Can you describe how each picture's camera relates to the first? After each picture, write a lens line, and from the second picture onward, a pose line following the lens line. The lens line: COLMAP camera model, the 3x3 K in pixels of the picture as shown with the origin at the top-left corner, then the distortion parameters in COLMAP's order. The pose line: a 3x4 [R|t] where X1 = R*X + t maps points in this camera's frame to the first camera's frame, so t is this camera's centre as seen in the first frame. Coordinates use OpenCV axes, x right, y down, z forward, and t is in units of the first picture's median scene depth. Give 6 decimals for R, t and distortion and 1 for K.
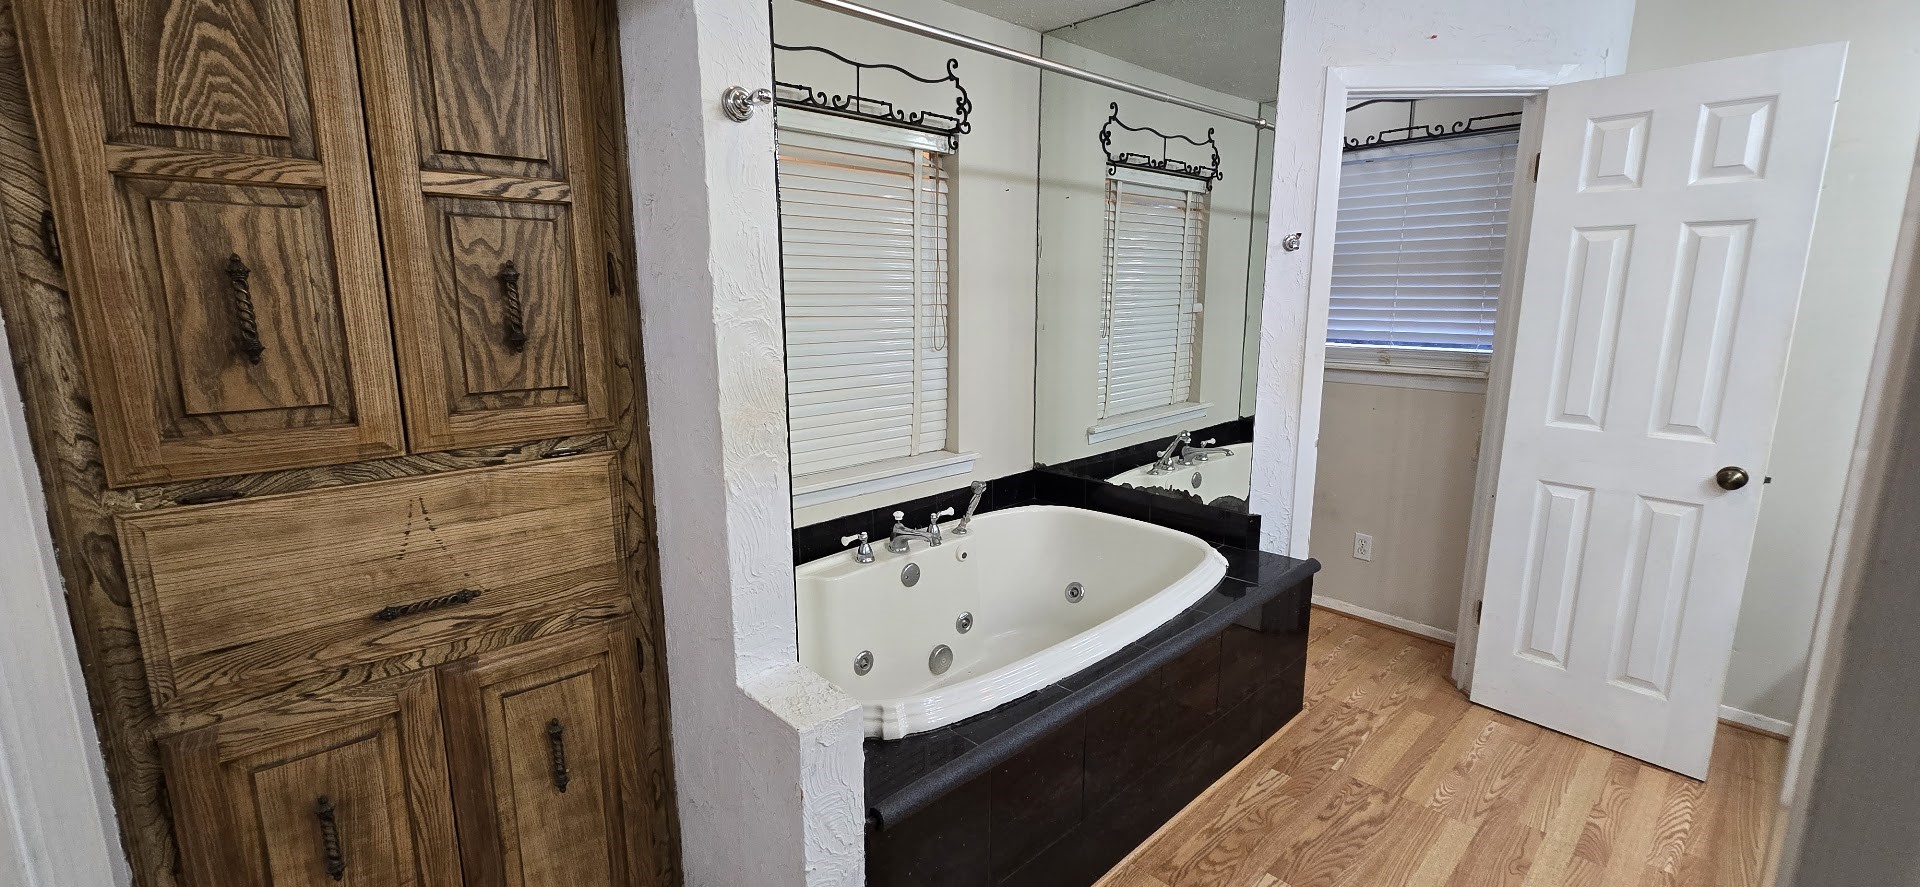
lens RADIAL K [[788.9, 0, 958.9], [0, 788.9, 438.0], [0, 0, 1]] dist [-0.001587, 0.000774]
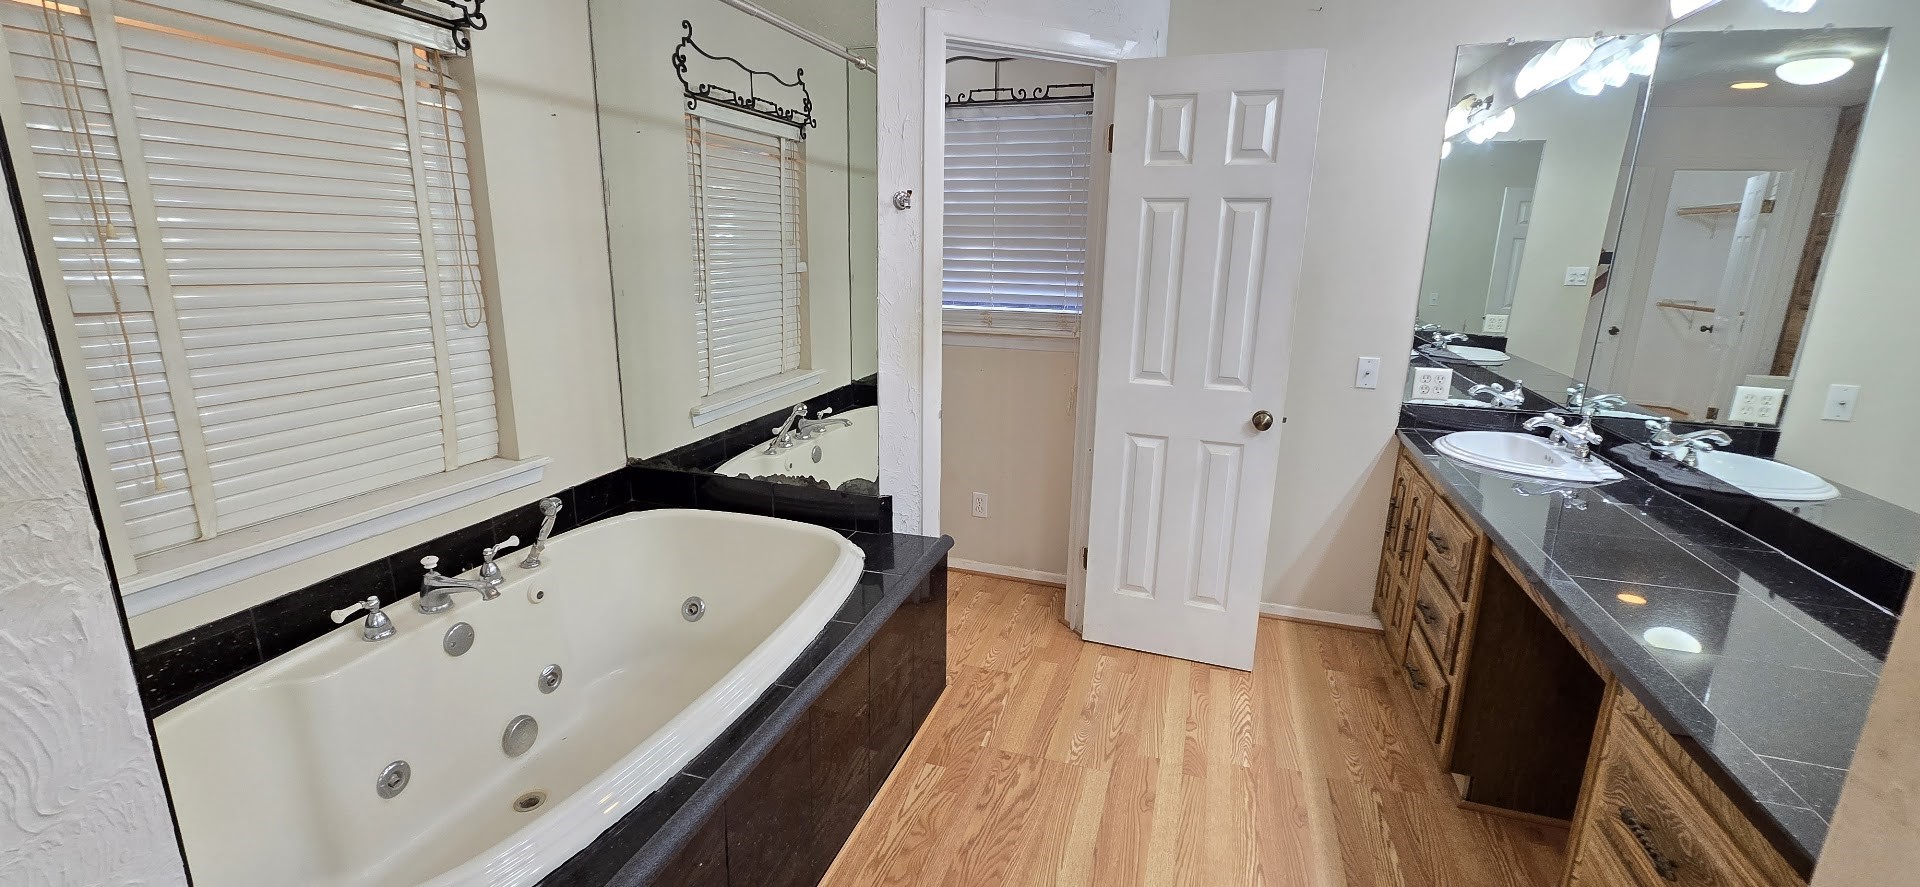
lens RADIAL K [[788.9, 0, 958.9], [0, 788.9, 438.0], [0, 0, 1]] dist [-0.001587, 0.000774]
pose [[0.880152, -0.095898, 0.464904, 0.023386], [0.068850, 0.994815, 0.074858, -0.033069], [-0.469672, -0.033877, 0.882191, 0.133588]]
